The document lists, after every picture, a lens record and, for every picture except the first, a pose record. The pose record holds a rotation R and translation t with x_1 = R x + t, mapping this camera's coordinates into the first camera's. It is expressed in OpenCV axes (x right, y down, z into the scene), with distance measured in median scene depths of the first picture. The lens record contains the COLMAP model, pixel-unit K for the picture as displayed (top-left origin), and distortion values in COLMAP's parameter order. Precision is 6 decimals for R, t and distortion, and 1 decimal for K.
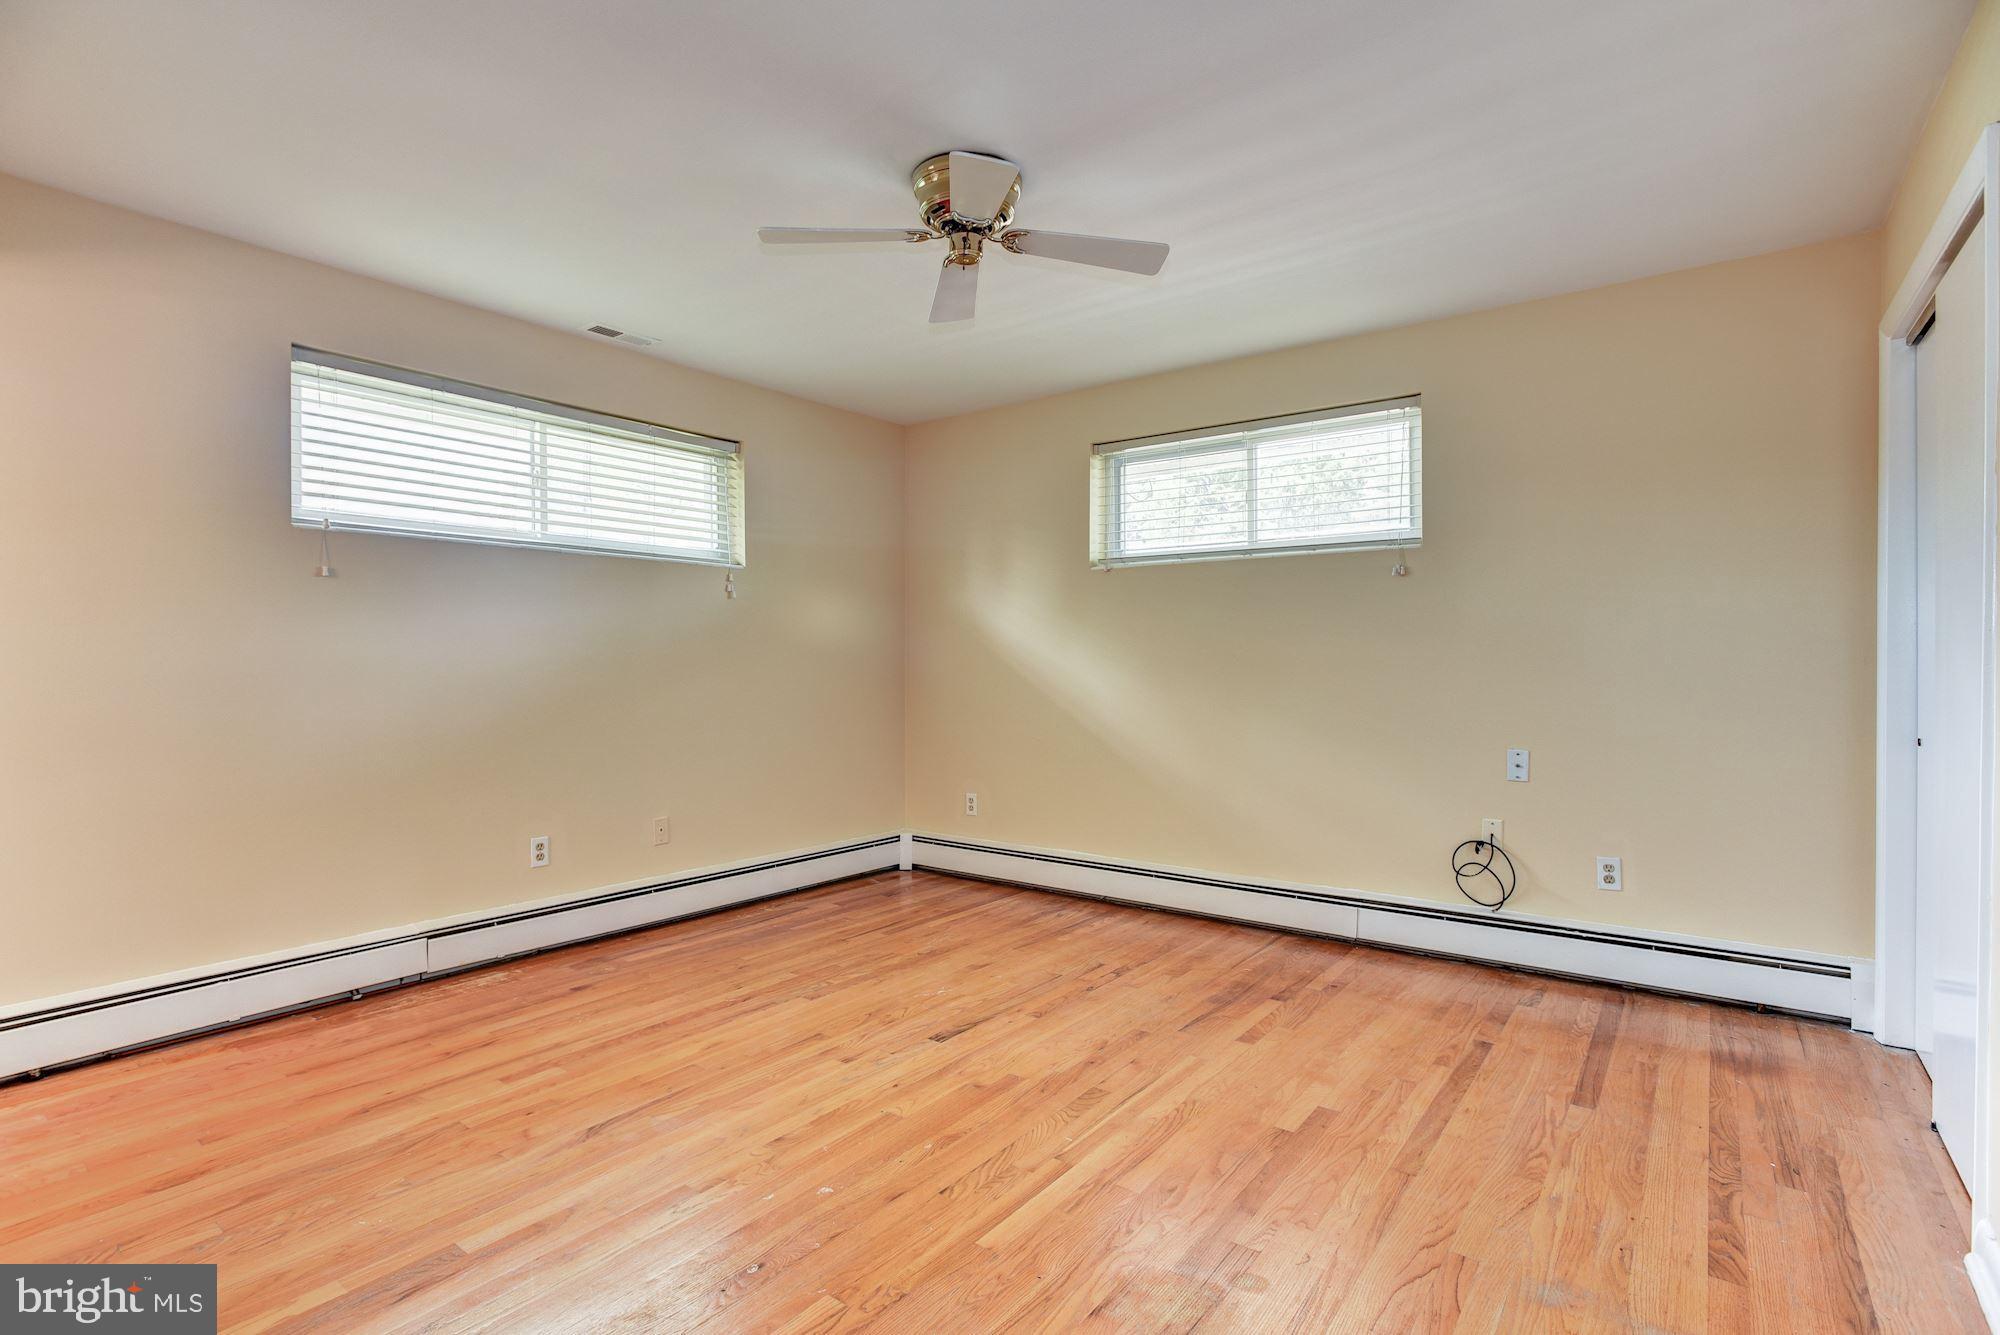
lens RADIAL K [[956.5, 0, 999.4], [0, 956.5, 681.9], [0, 0, 1]] dist [-0.034962, 0.013578]
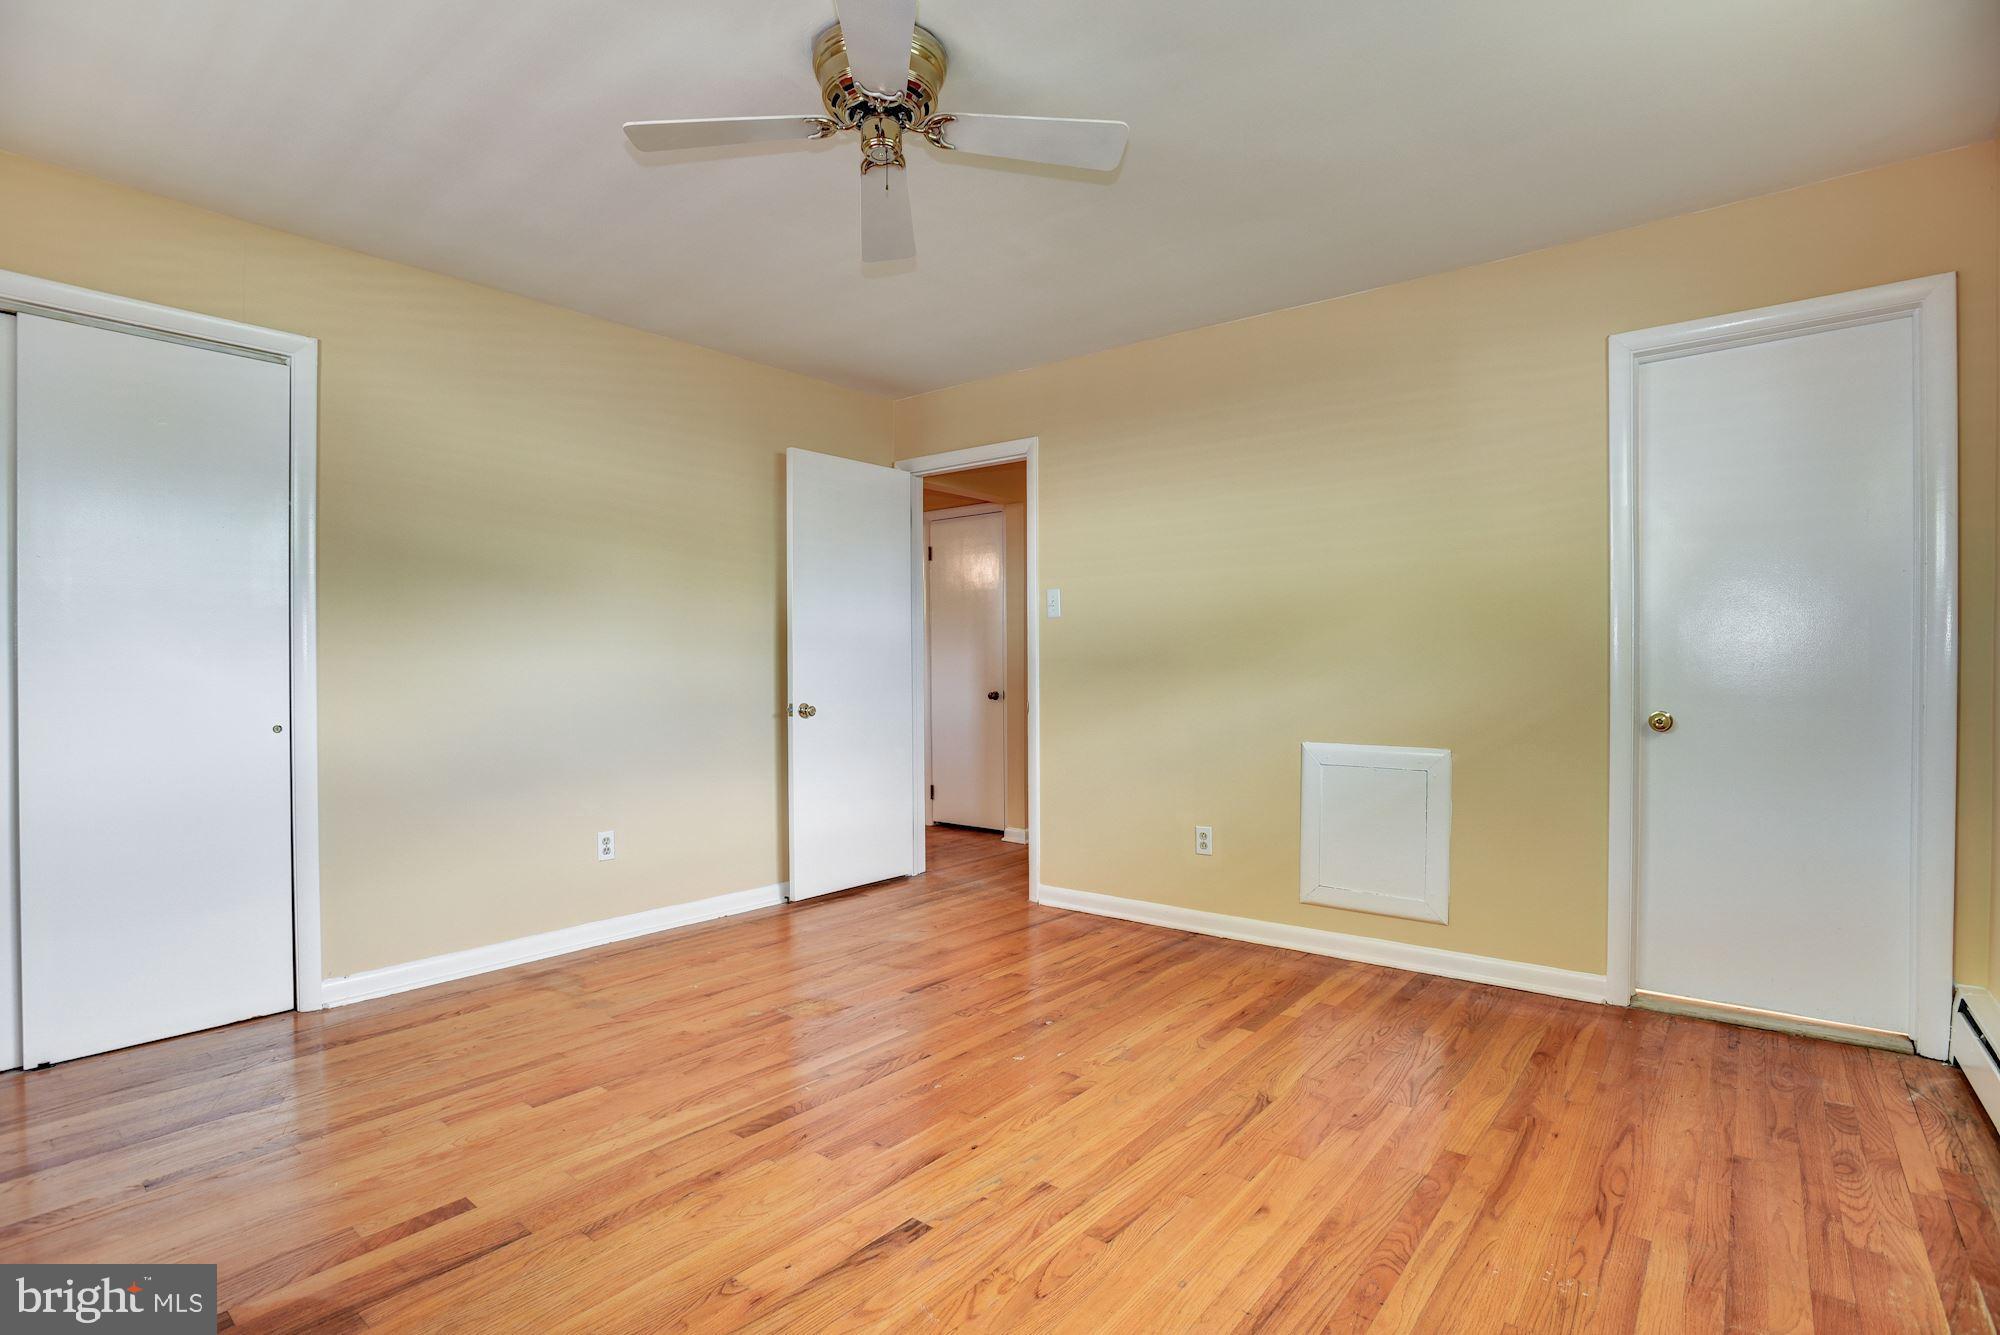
lens RADIAL K [[955.7, 0, 998.7], [0, 955.7, 666.5], [0, 0, 1]] dist [-0.046977, 0.012081]
pose [[-0.999415, 0.005466, 0.033749, -0.100229], [0.006159, 0.999772, 0.020456, -0.010187], [-0.033629, 0.020651, -0.999221, 1.131097]]
